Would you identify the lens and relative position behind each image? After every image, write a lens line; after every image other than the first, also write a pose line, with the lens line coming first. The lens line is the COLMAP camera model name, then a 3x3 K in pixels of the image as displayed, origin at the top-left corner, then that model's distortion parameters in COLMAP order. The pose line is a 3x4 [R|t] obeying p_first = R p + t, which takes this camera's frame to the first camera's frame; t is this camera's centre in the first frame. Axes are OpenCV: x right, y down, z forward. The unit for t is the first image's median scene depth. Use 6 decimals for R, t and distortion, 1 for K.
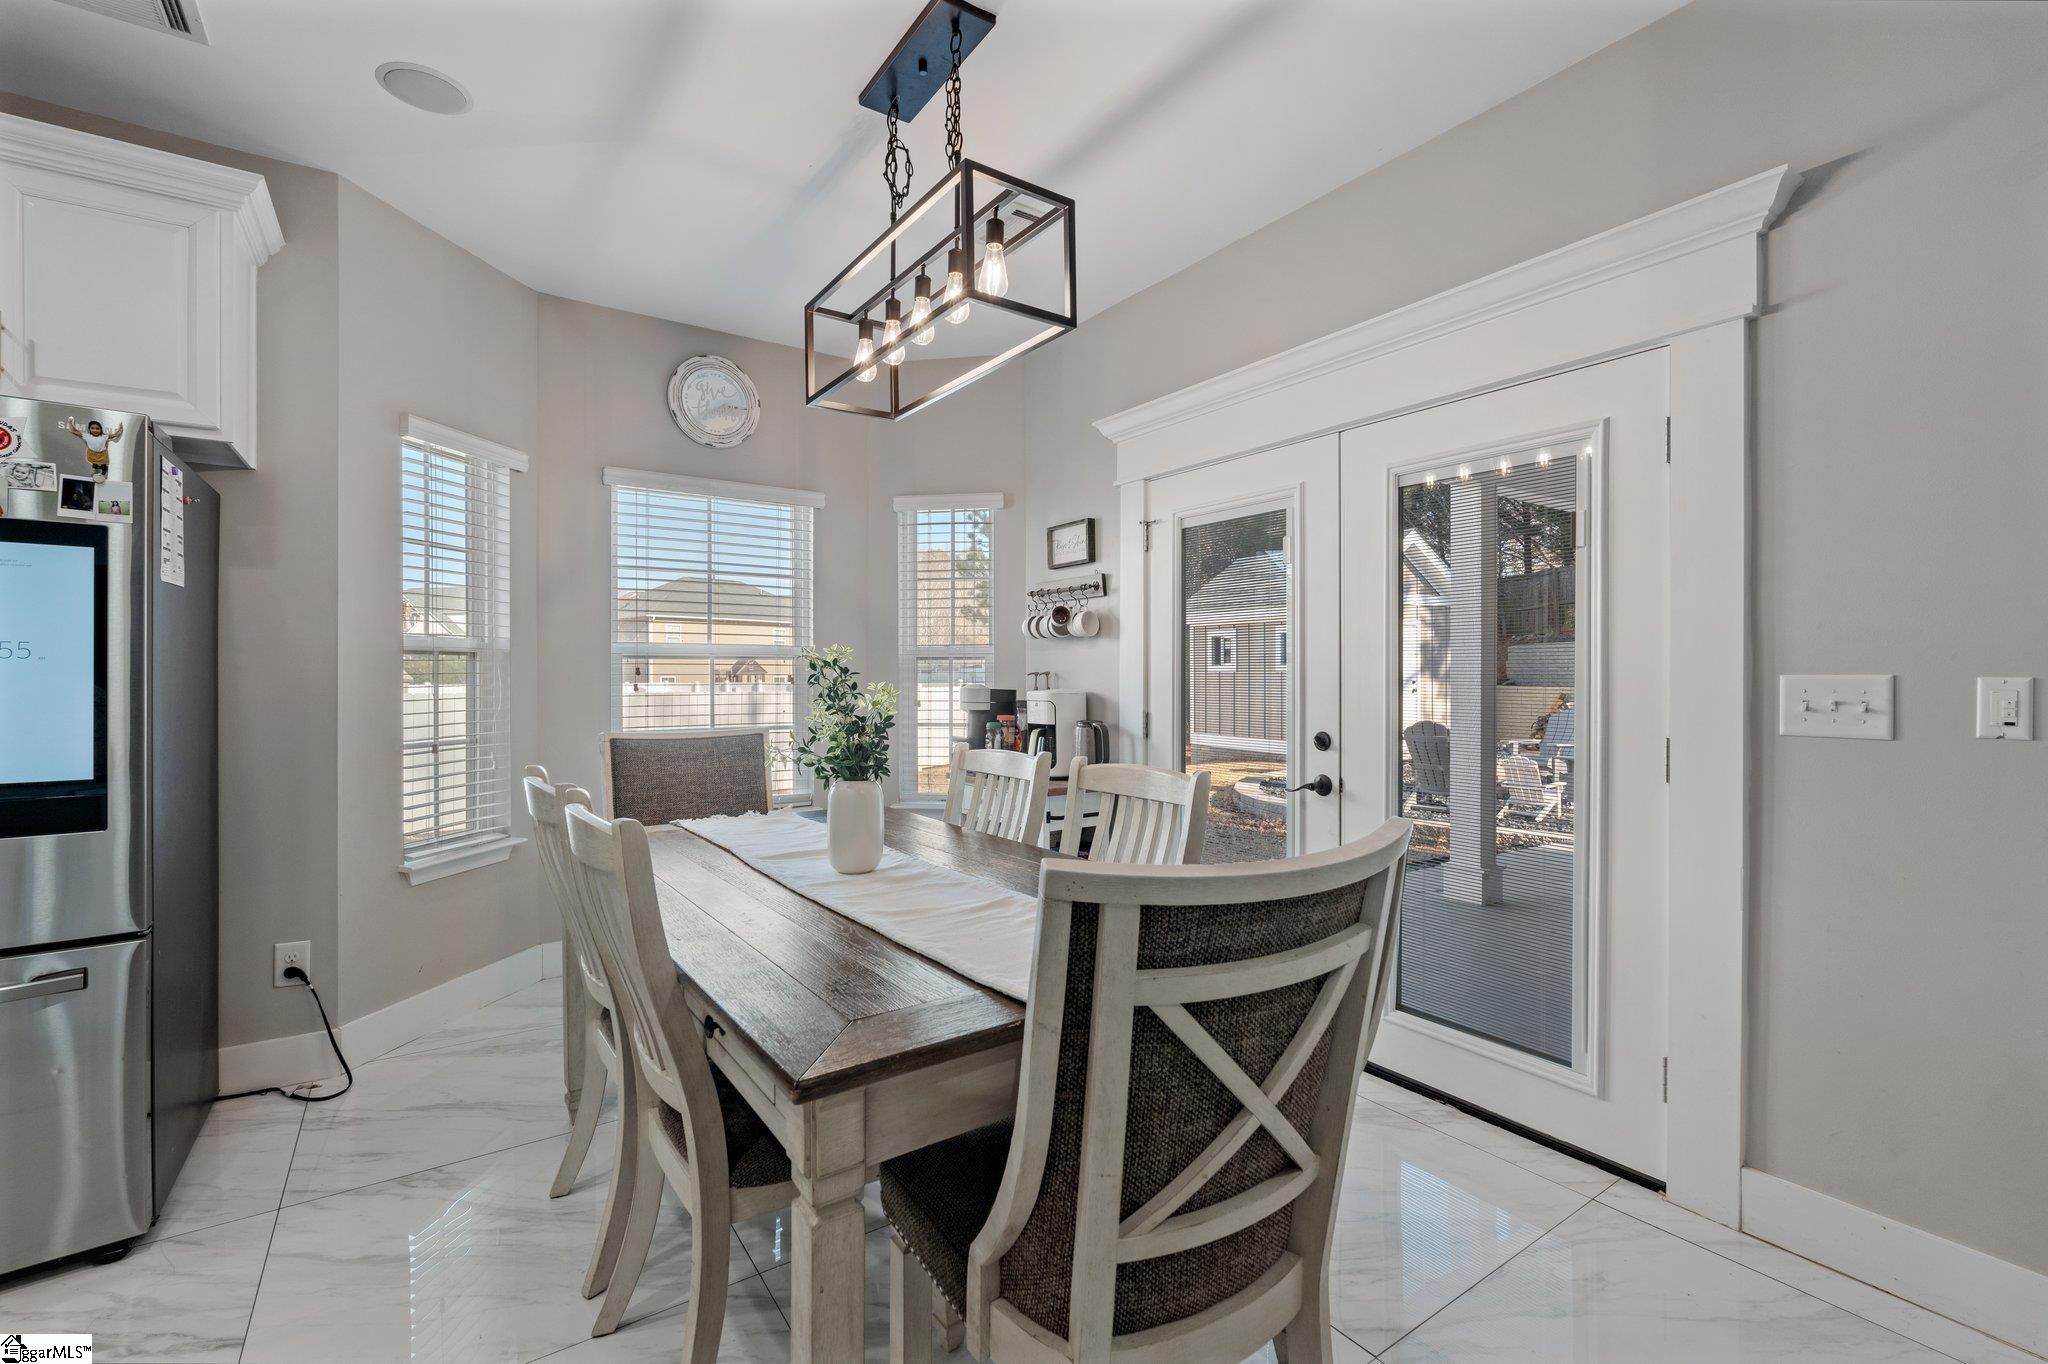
lens RADIAL K [[889.6, 0, 1018.7], [0, 889.6, 675.5], [0, 0, 1]] dist [-0.002664, -0.000122]
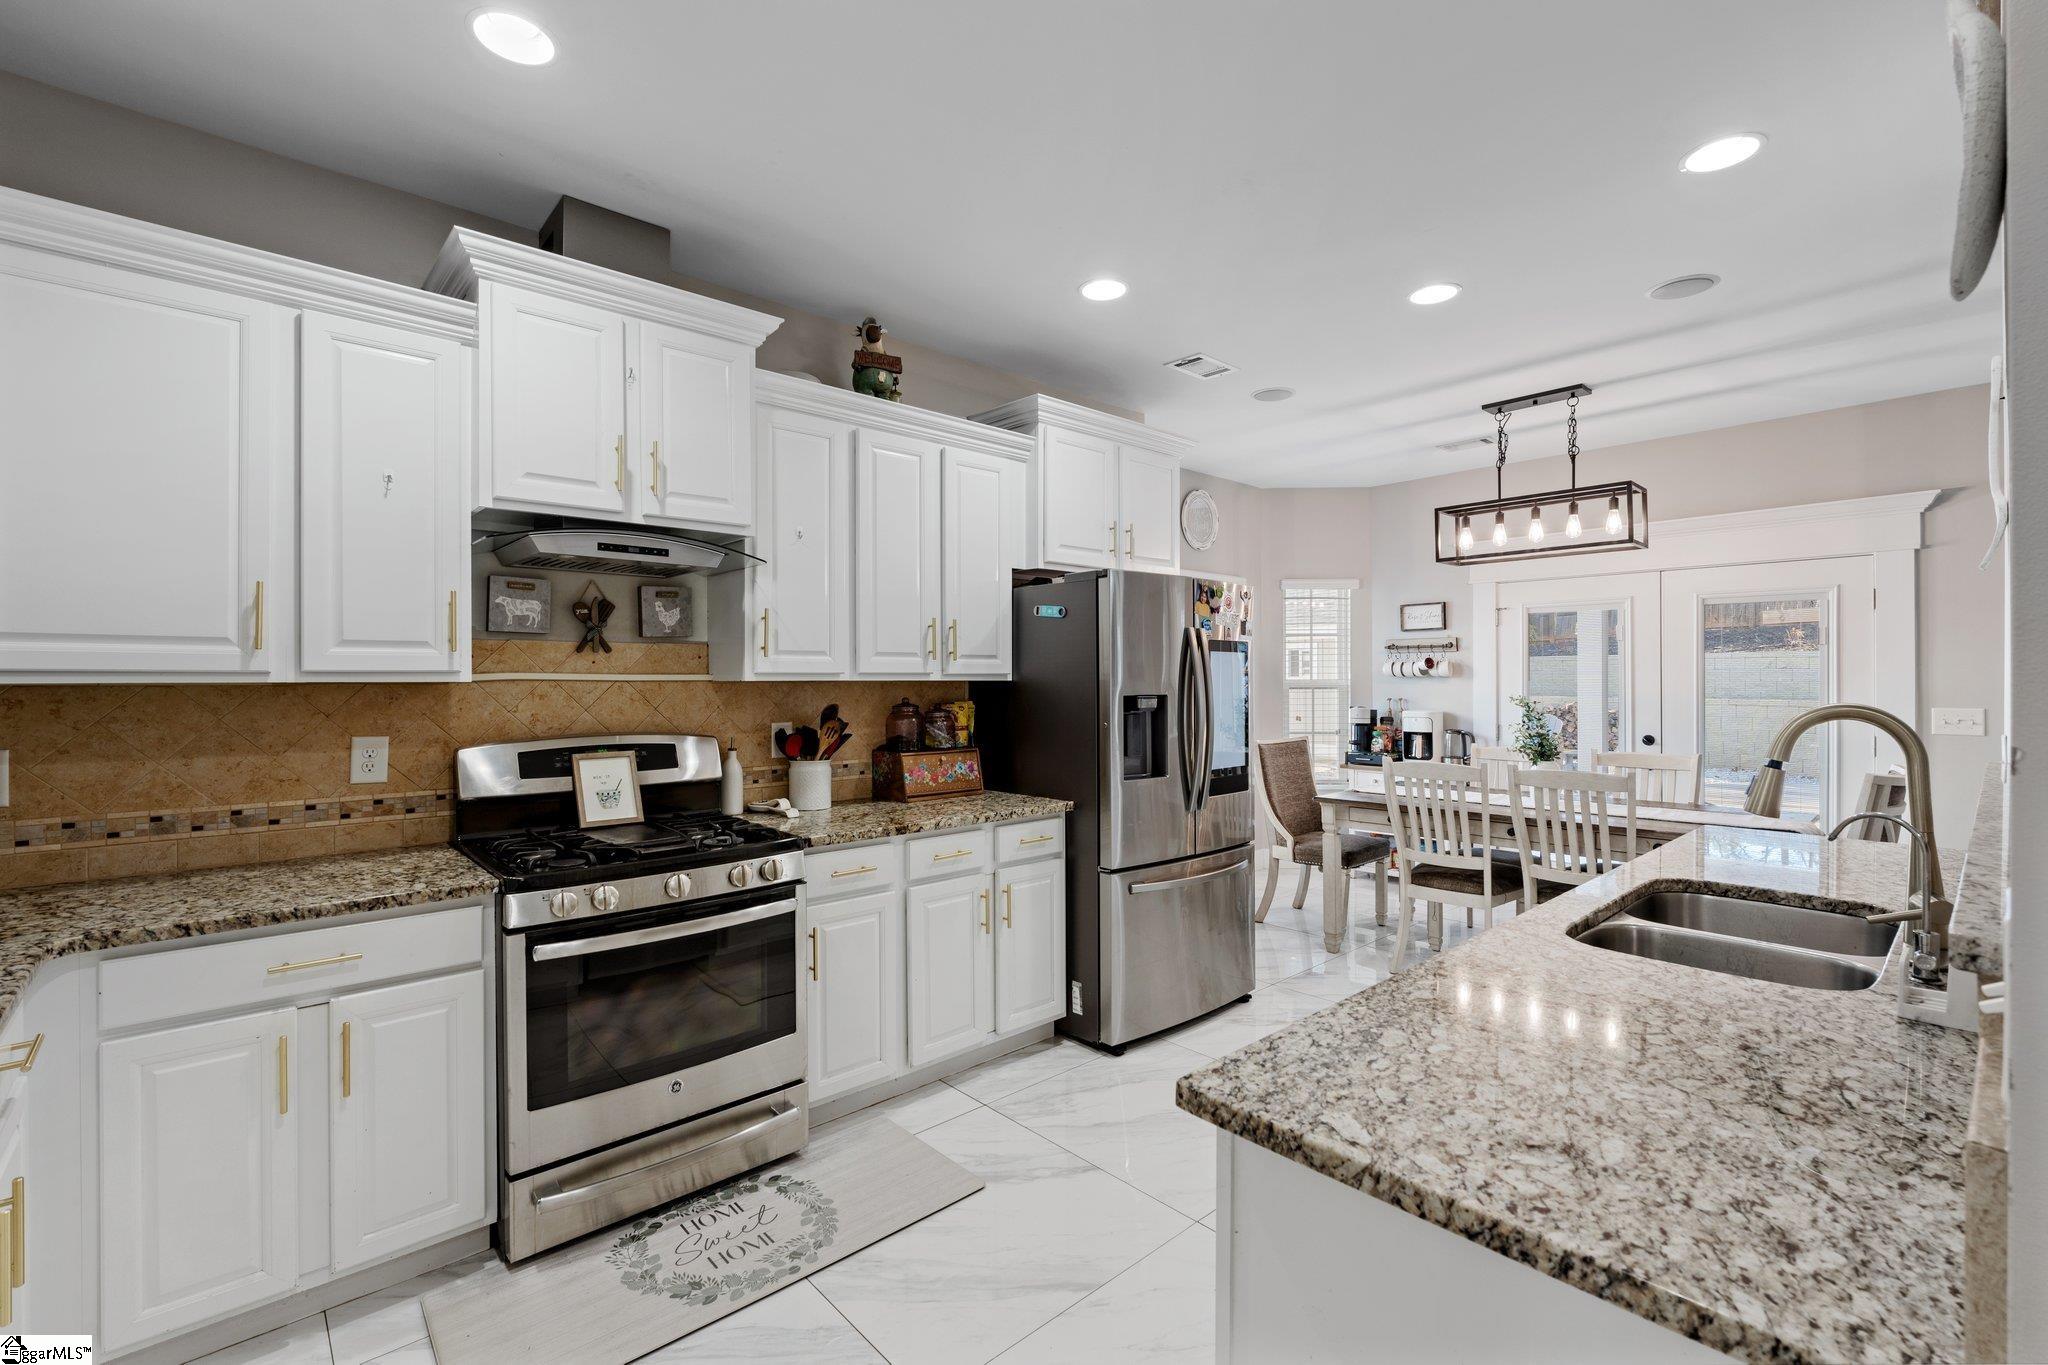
lens RADIAL K [[889.6, 0, 1027.5], [0, 889.6, 688.0], [0, 0, 1]] dist [-0.002664, -0.000122]
pose [[0.990211, -0.003778, 0.139525, -0.910589], [0.002619, 0.999961, 0.008488, -0.040043], [-0.139552, -0.008039, 0.990182, -0.484350]]
